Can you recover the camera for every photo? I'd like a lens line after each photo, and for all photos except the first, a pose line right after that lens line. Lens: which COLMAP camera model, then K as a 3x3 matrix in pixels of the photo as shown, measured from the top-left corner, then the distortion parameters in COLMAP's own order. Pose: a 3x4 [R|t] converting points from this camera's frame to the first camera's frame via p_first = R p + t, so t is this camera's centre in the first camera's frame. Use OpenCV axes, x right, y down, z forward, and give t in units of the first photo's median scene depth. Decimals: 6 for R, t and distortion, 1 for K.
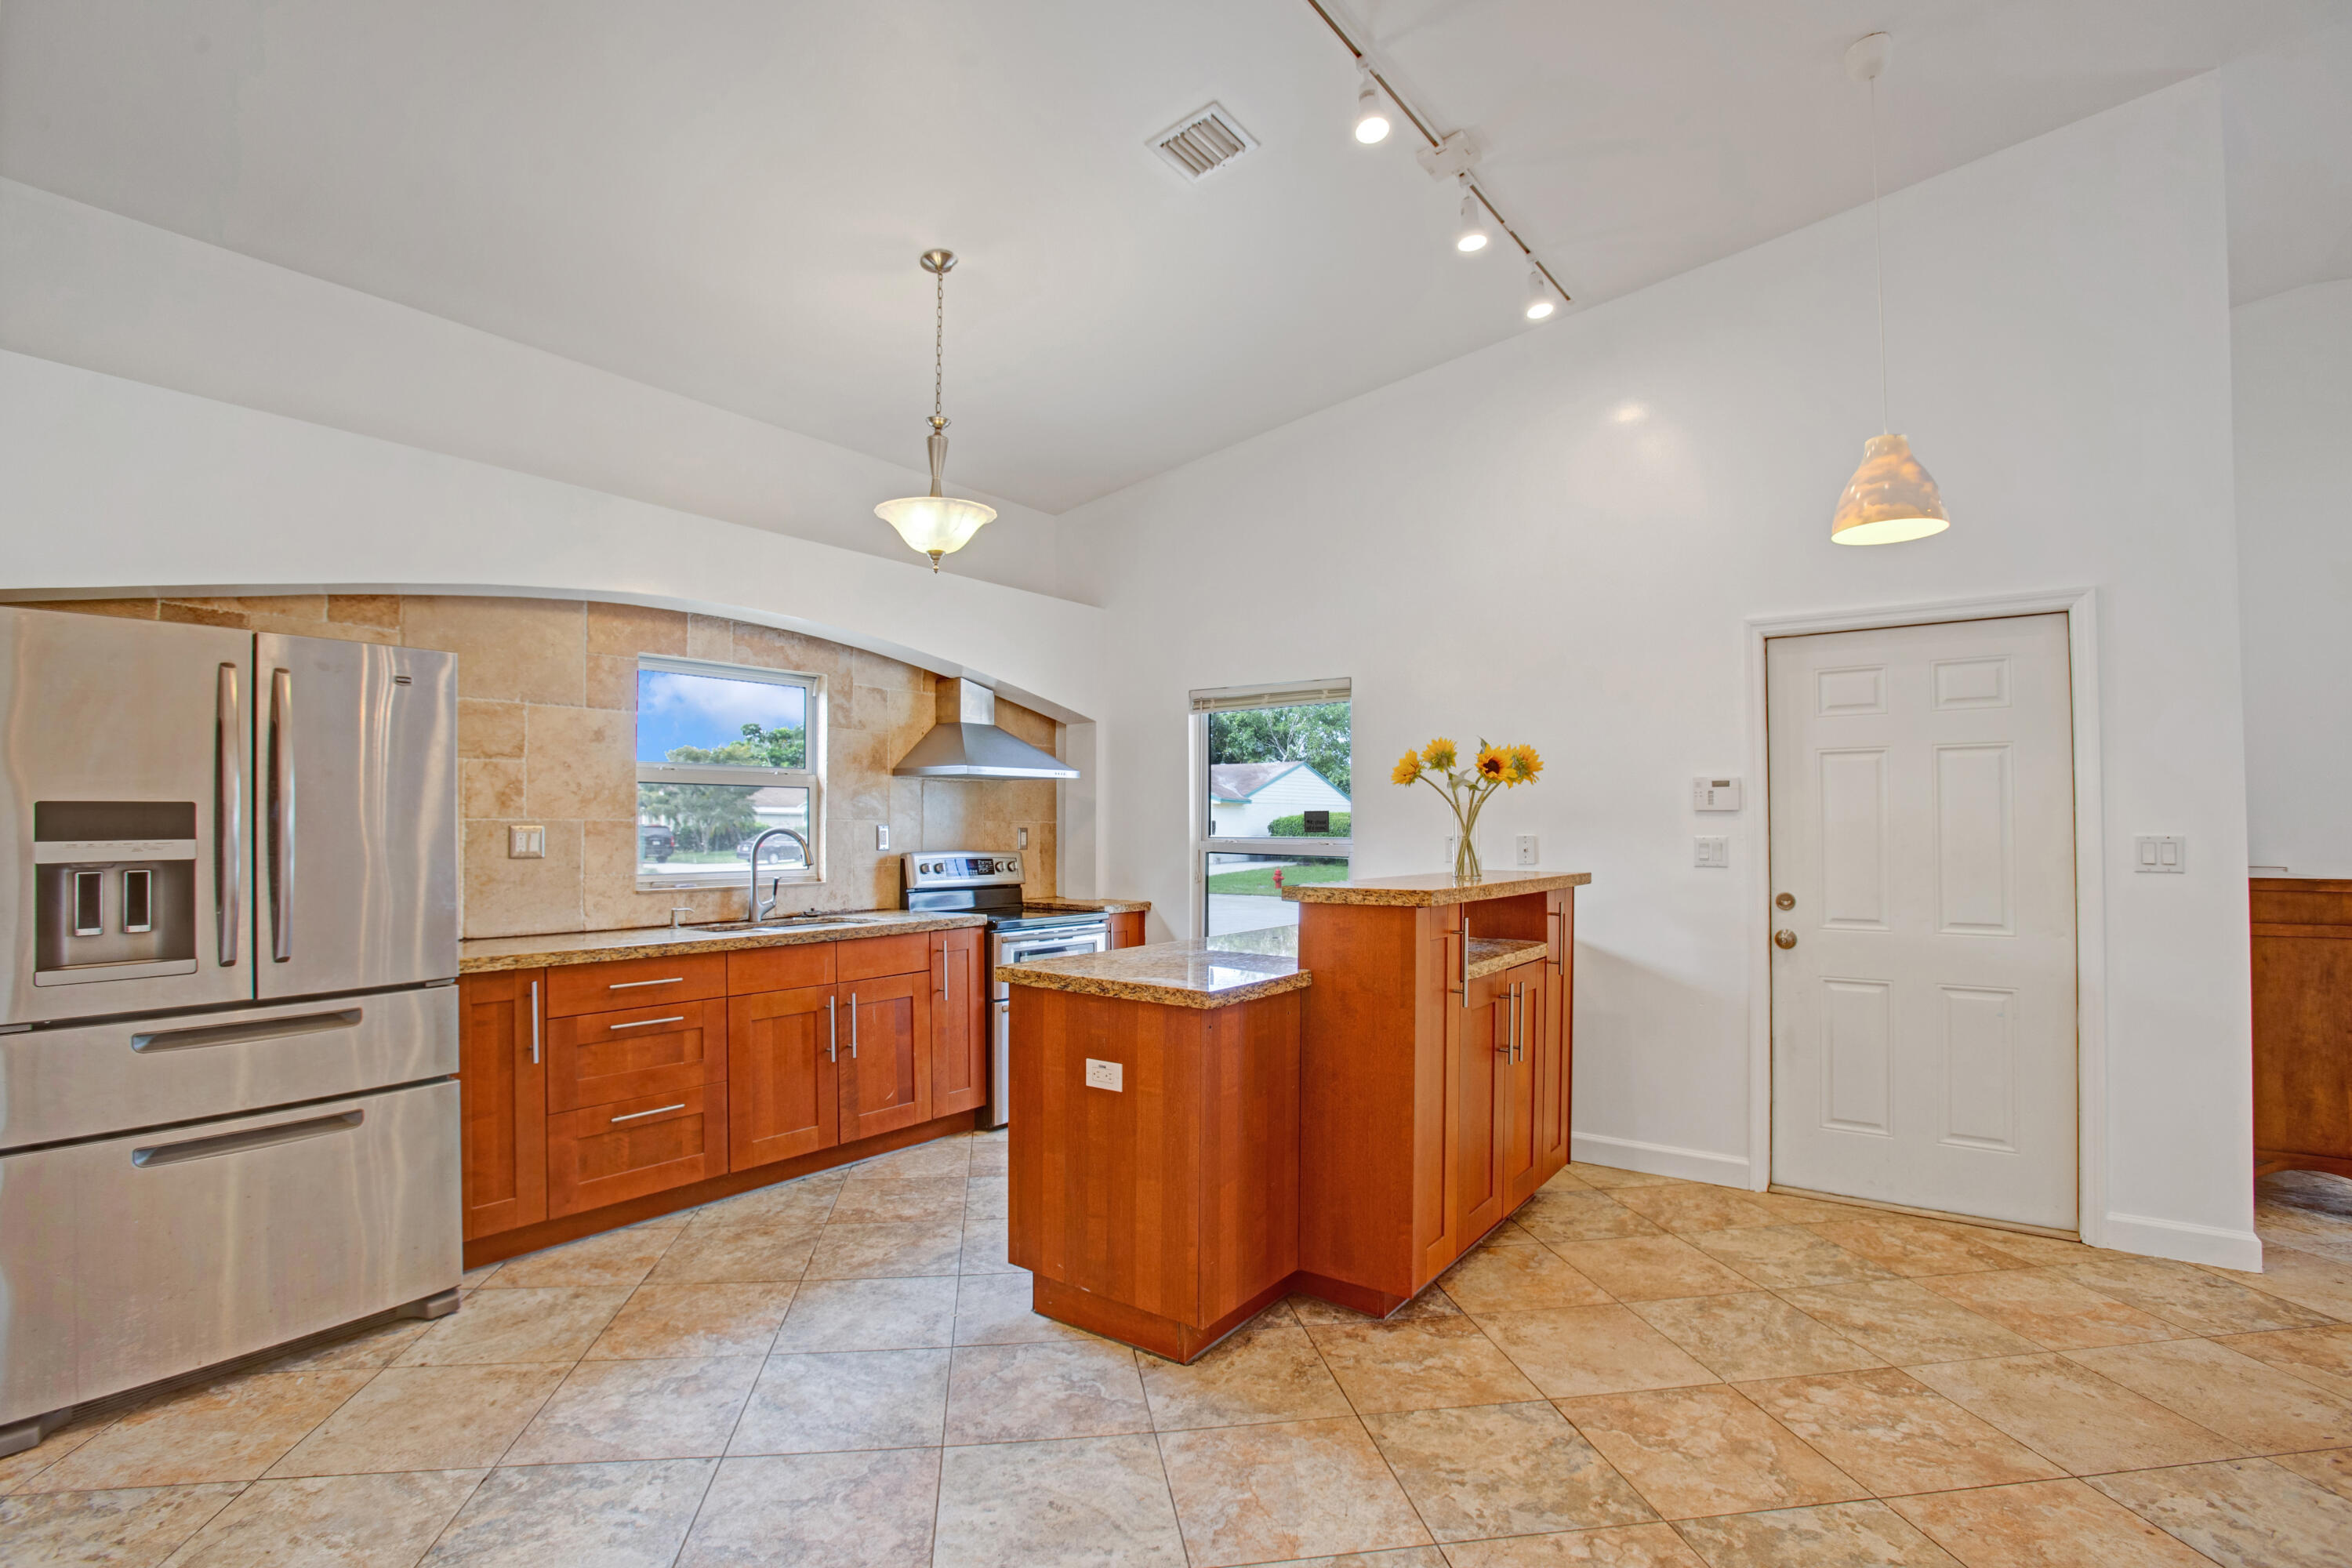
lens RADIAL K [[1093.3, 0, 1150.0], [0, 1093.3, 810.5], [0, 0, 1]] dist [-0.078504, 0.029847]
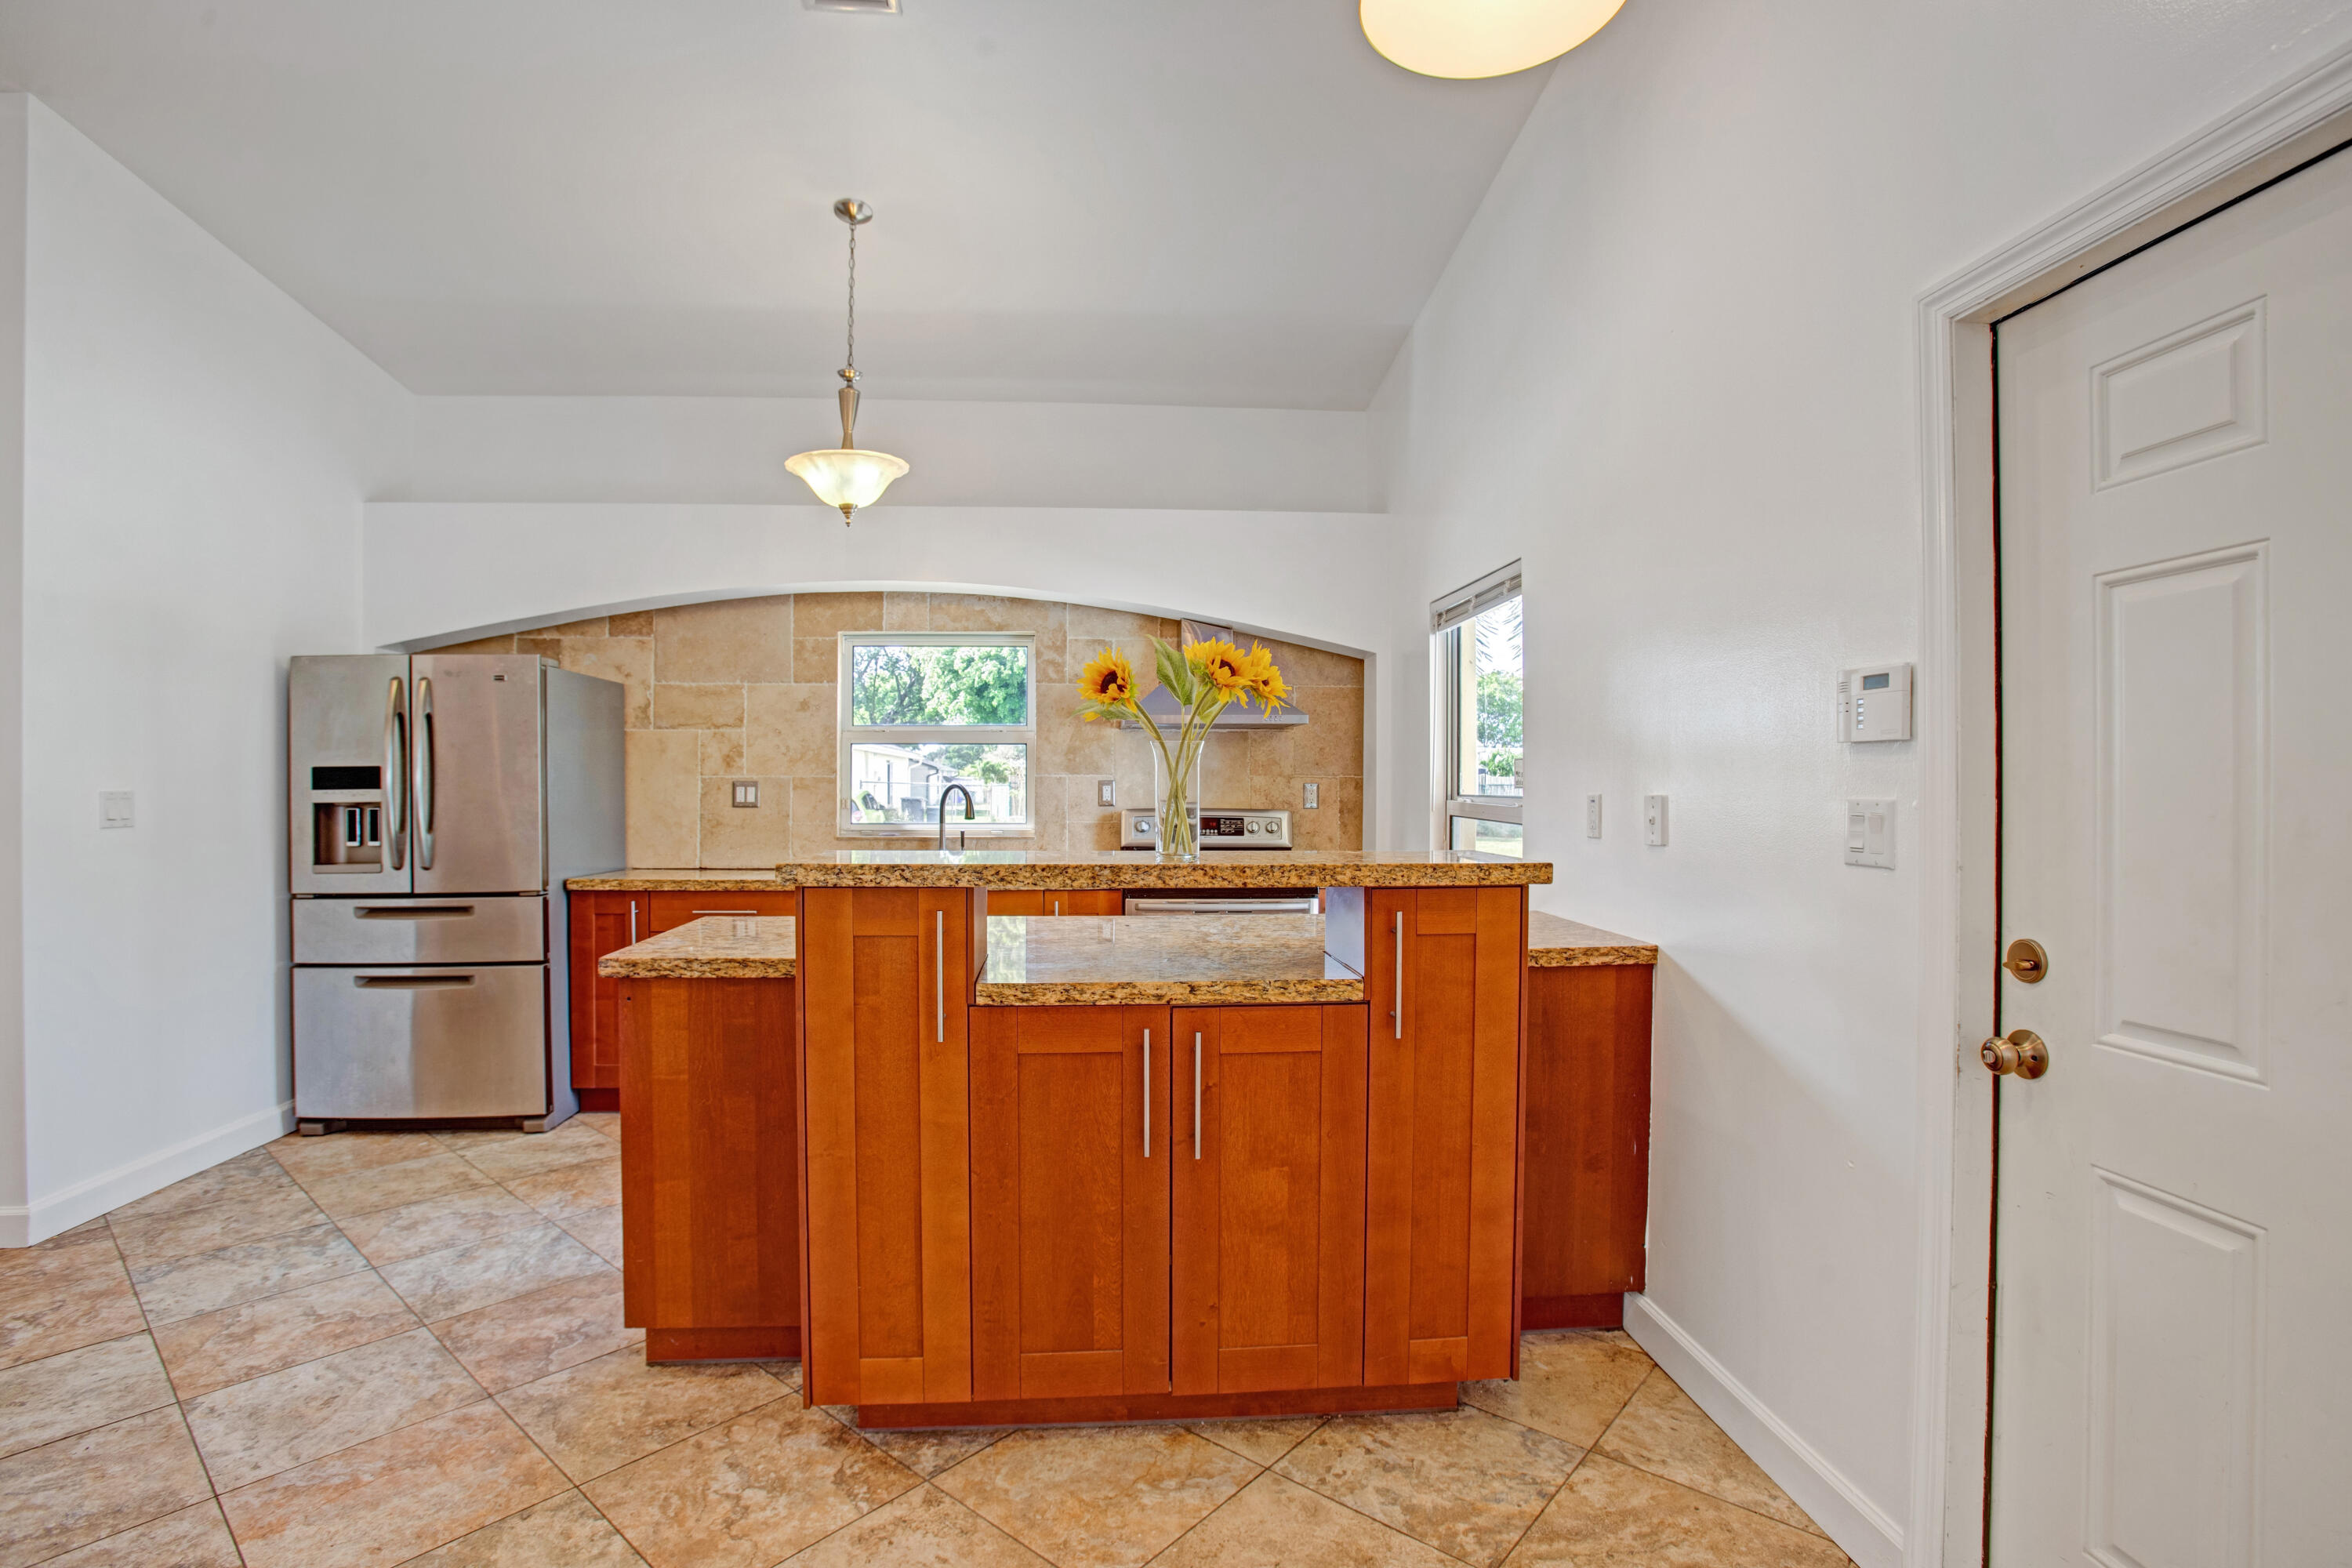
lens RADIAL K [[1109.7, 0, 1157.1], [0, 1109.7, 793.0], [0, 0, 1]] dist [-0.076772, 0.030944]
pose [[0.666535, 0.005275, -0.745455, 0.784268], [0.009794, 0.999827, 0.015832, 0.013839], [0.745410, -0.017854, 0.666368, 0.560886]]
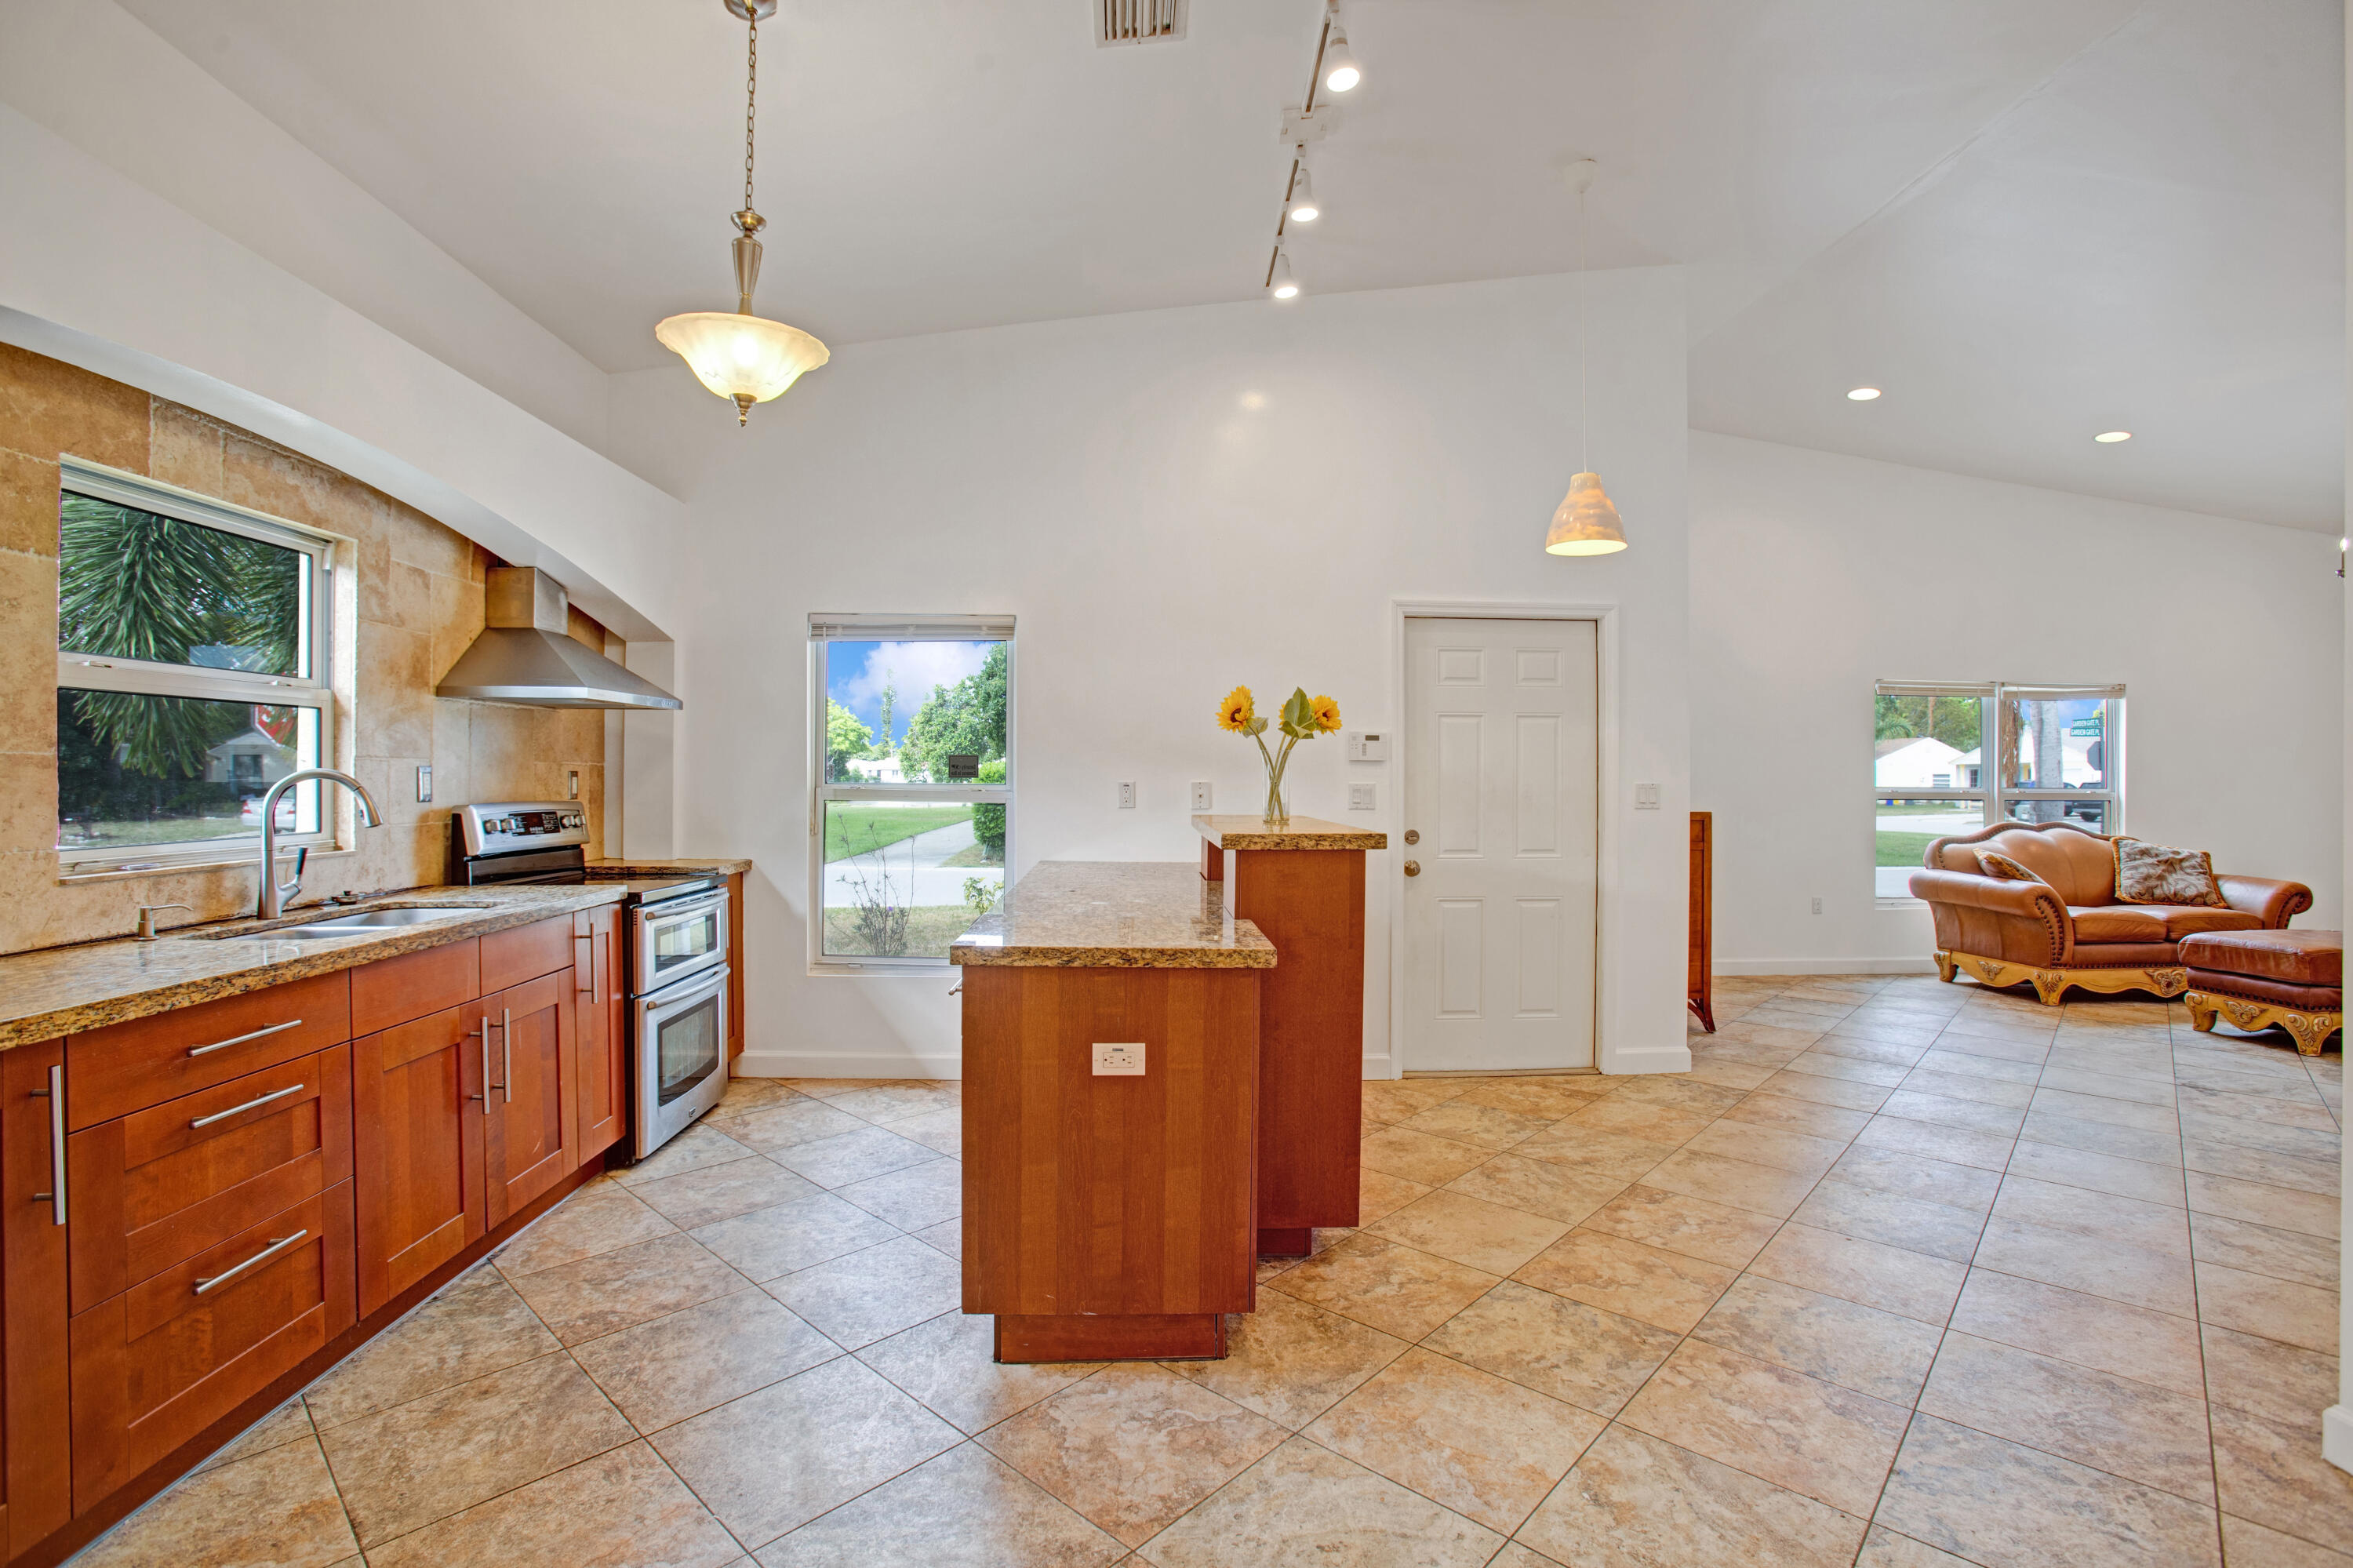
lens RADIAL K [[1085.1, 0, 1177.2], [0, 1085.1, 778.3], [0, 0, 1]] dist [-0.071343, 0.027562]
pose [[0.771076, 0.002683, 0.636737, -0.451340], [-0.015370, 0.999778, 0.014400, 0.006193], [-0.636558, -0.020890, 0.770946, 0.259115]]
